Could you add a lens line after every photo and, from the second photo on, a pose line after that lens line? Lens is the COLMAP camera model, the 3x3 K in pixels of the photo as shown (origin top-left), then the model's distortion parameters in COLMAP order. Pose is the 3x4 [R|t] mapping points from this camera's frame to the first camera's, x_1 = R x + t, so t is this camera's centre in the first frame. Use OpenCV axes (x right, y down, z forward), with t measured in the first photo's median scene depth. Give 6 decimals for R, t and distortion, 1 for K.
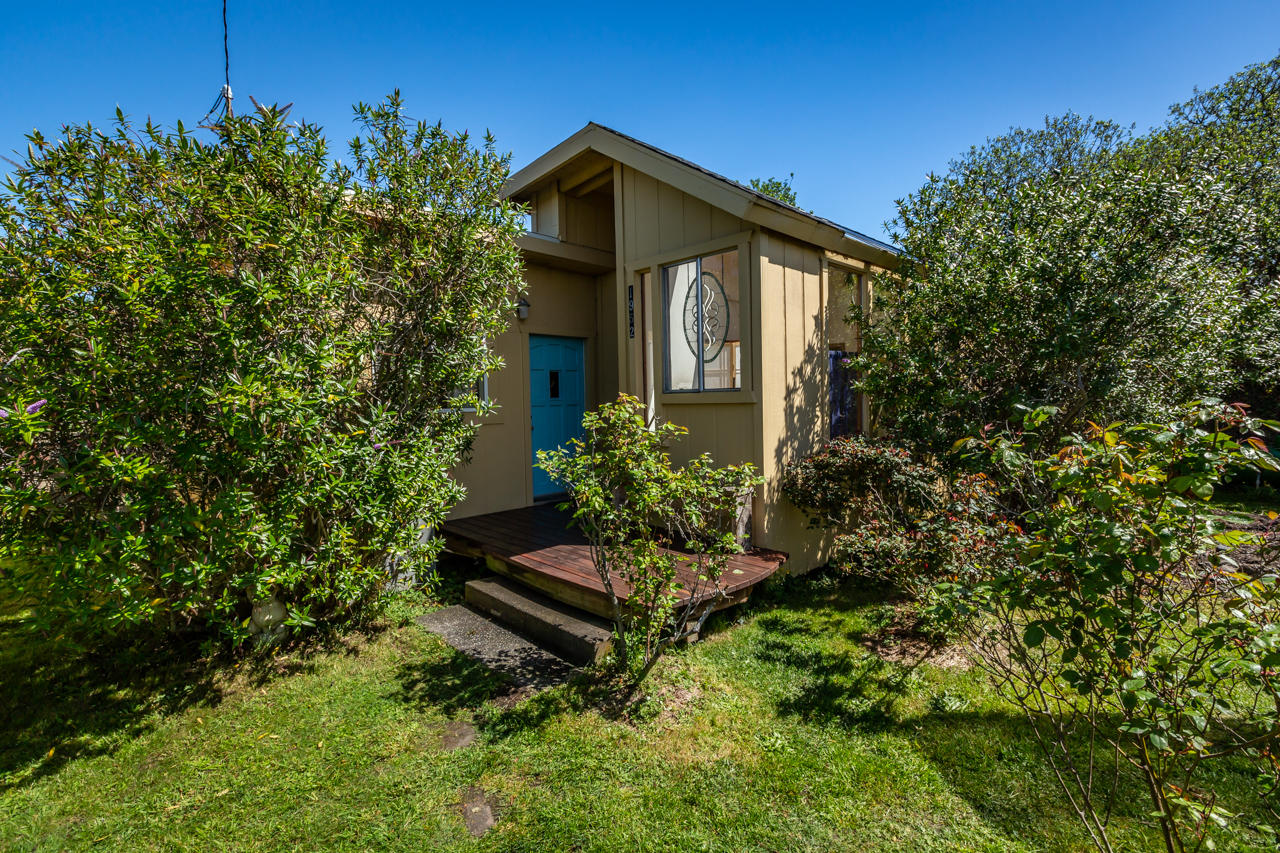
lens RADIAL K [[585.4, 0, 644.5], [0, 585.4, 420.8], [0, 0, 1]] dist [-0.005209, 0.001892]
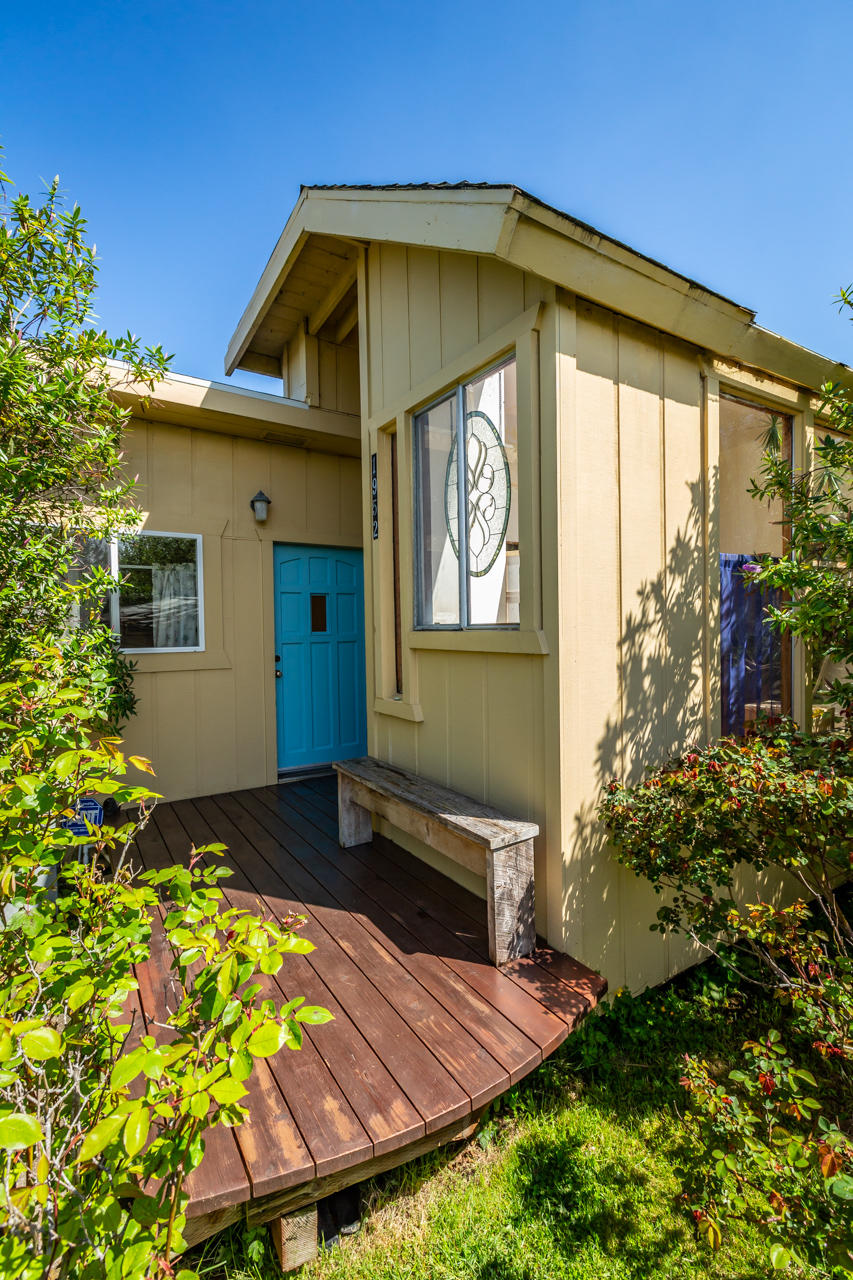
lens RADIAL K [[585.4, 0, 424.0], [0, 585.4, 639.0], [0, 0, 1]] dist [-0.005209, 0.001892]
pose [[0.975969, 0.009887, -0.217683, 0.177912], [-0.012504, 0.999865, -0.010650, -0.033419], [0.217549, 0.013116, 0.975961, 0.451235]]
